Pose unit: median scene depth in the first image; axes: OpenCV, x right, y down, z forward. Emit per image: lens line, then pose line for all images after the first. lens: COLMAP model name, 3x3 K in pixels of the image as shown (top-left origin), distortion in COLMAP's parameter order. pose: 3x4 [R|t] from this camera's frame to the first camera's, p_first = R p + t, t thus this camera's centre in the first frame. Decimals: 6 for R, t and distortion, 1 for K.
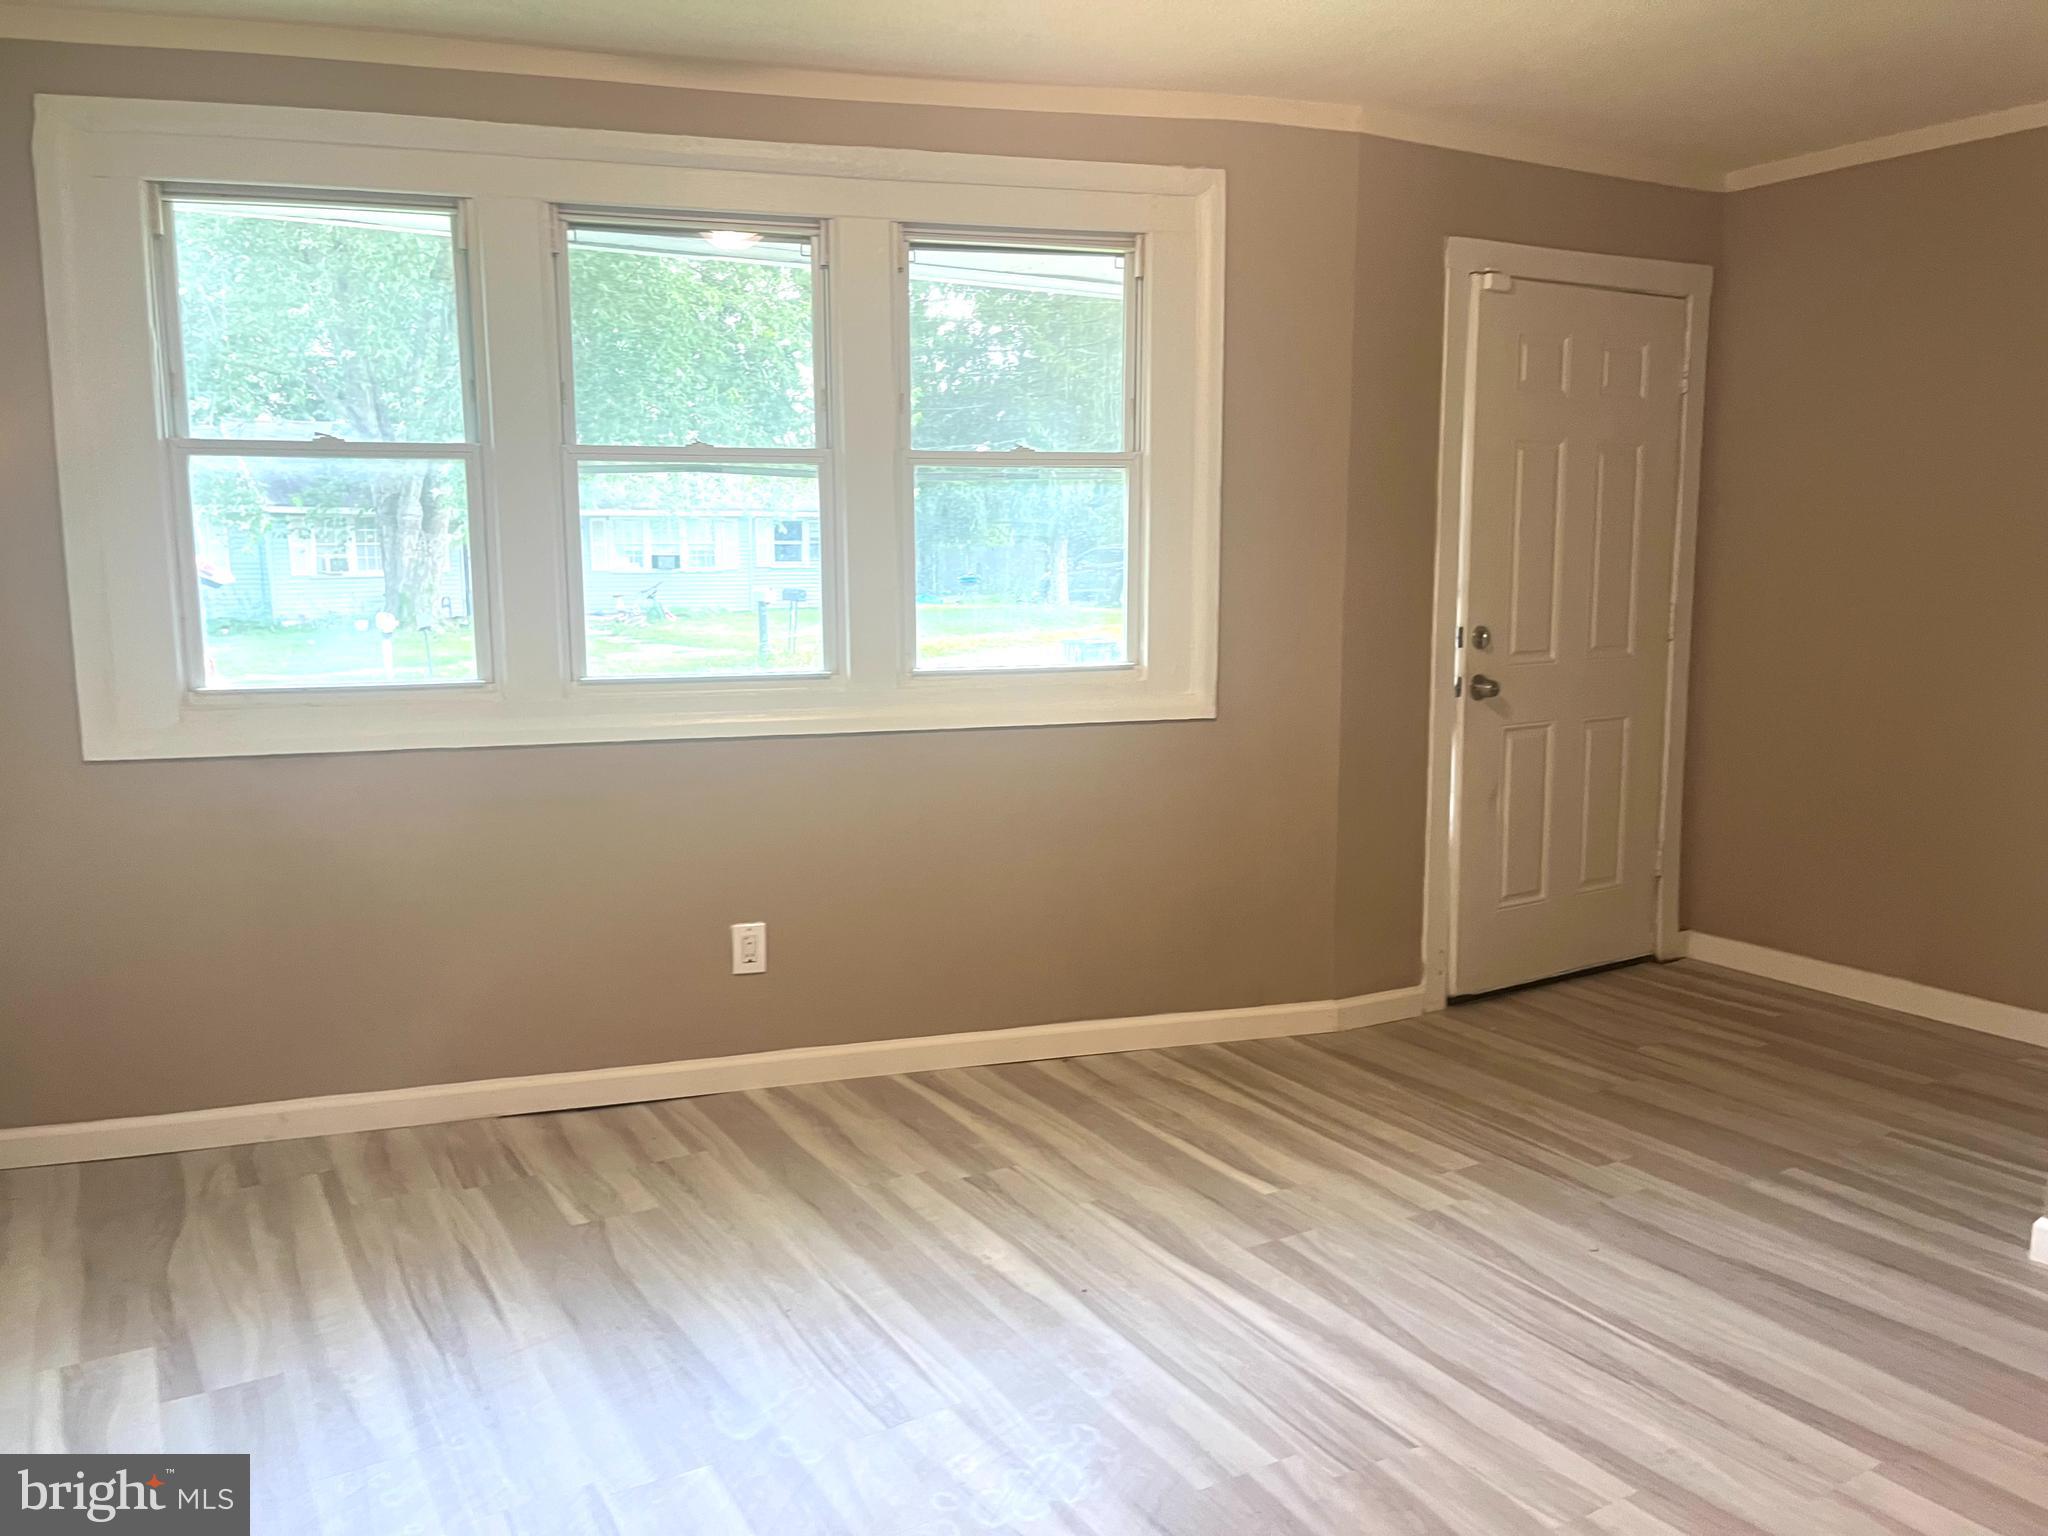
lens RADIAL K [[1568.3, 0, 1033.5], [0, 1568.3, 761.8], [0, 0, 1]] dist [0.060827, -0.076611]
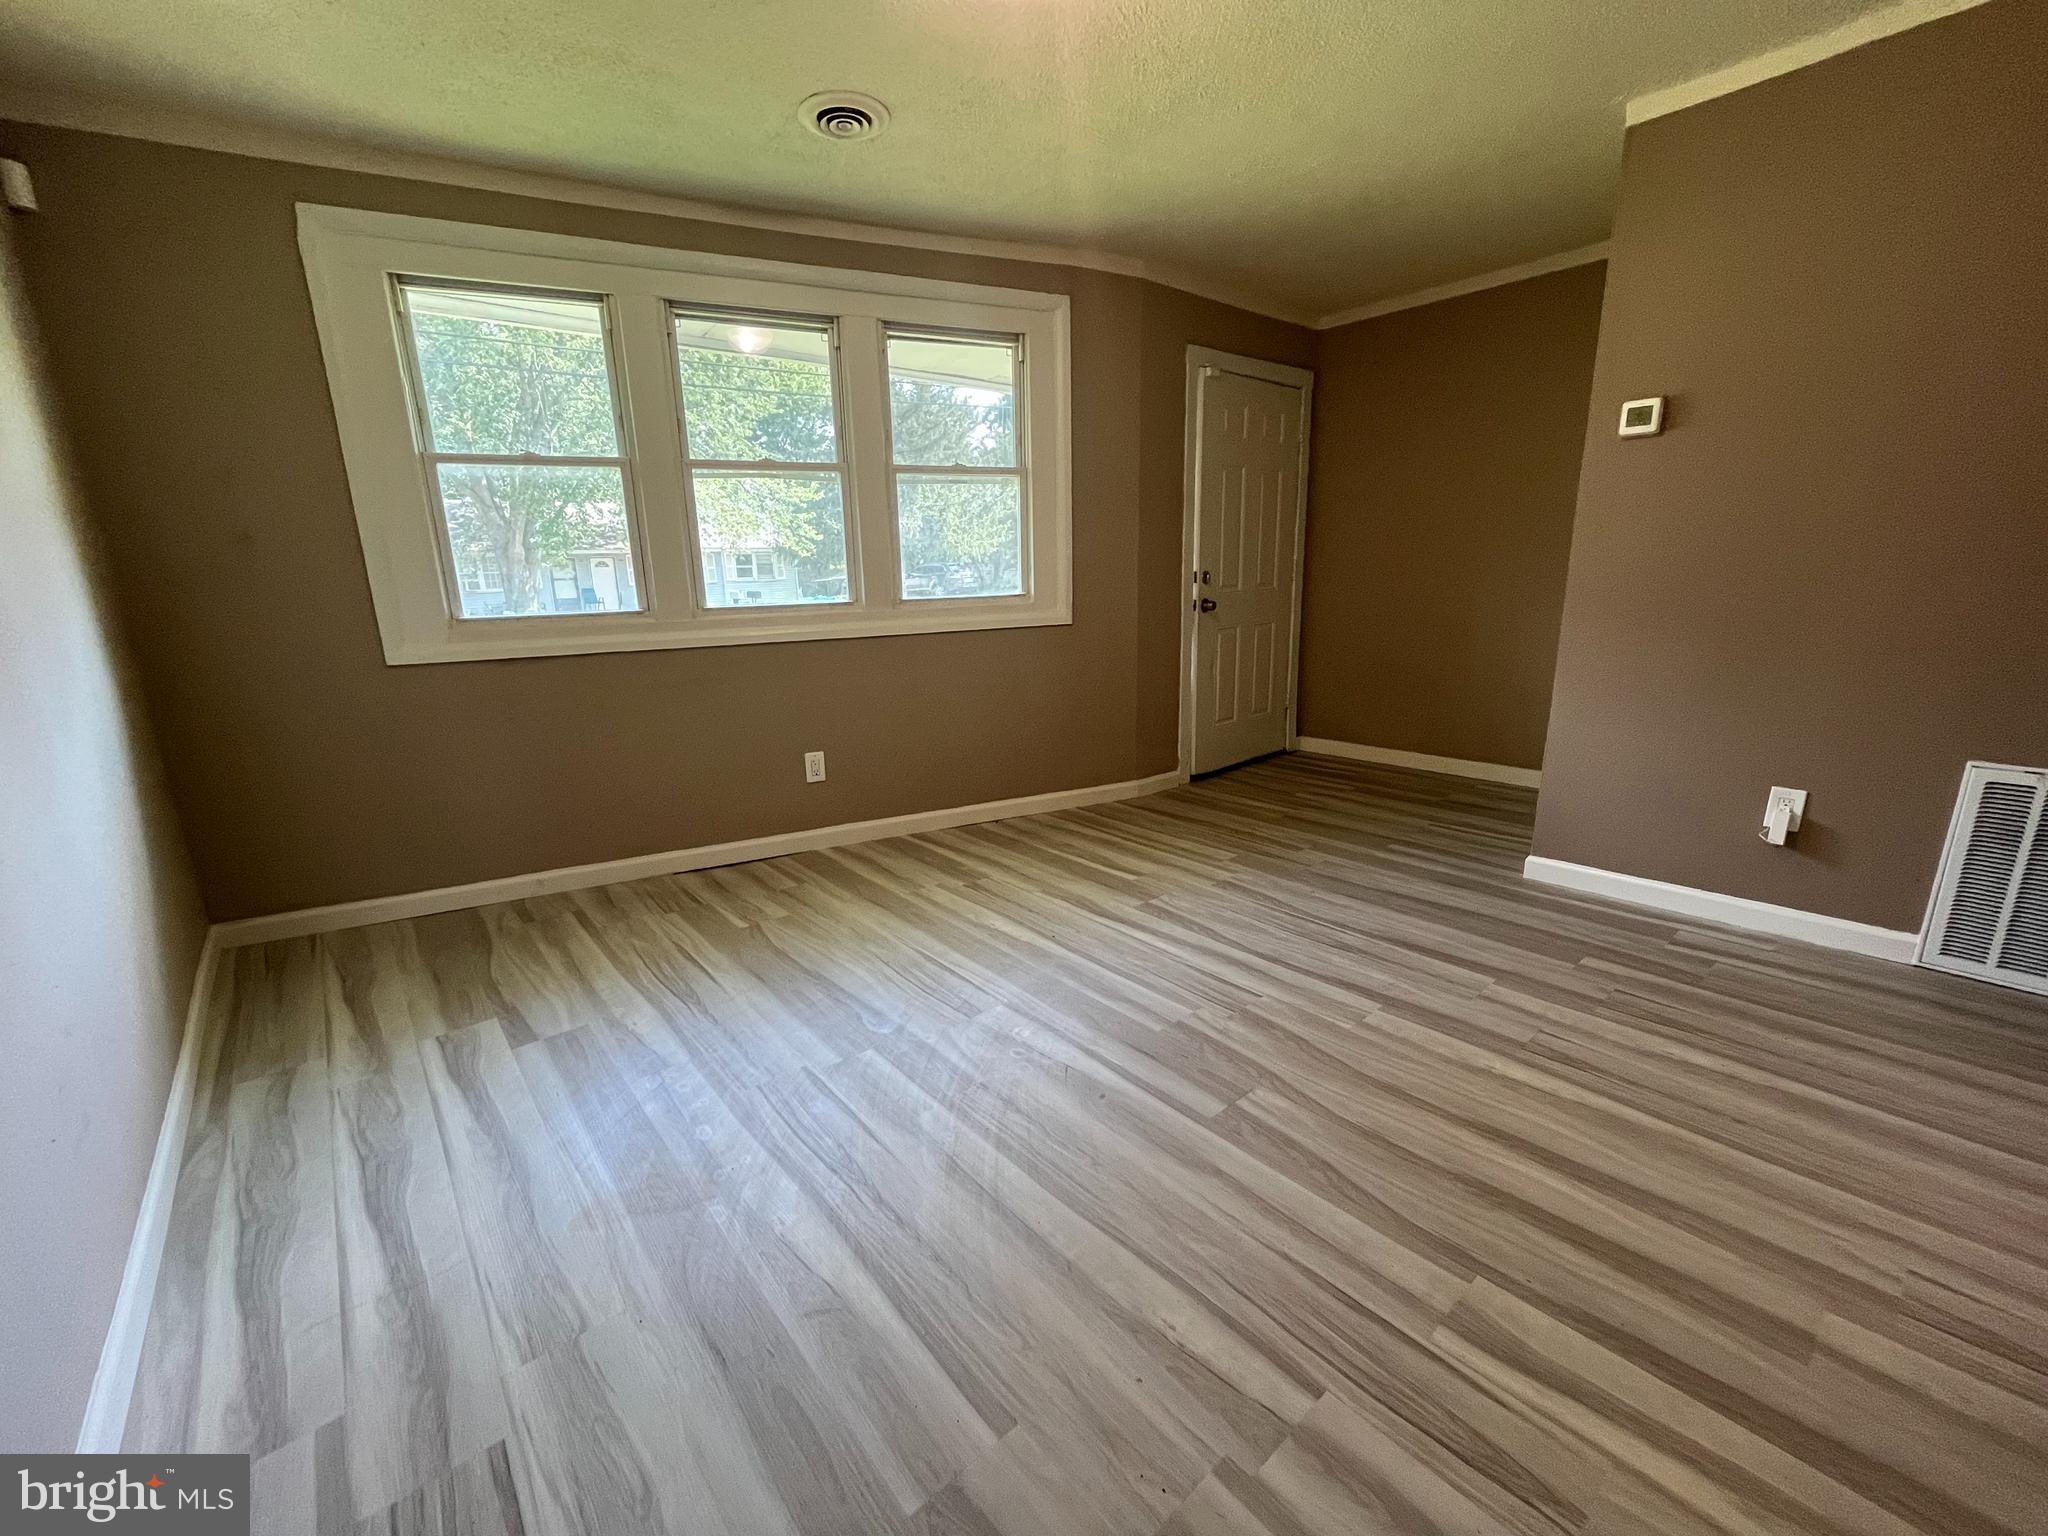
lens RADIAL K [[833.5, 0, 1015.6], [0, 833.5, 773.5], [0, 0, 1]] dist [-0.005871, -0.000107]
pose [[0.986656, -0.059239, 0.151661, -0.115109], [0.043440, 0.993476, 0.105444, 0.043954], [-0.156918, -0.097449, 0.982792, 0.088492]]
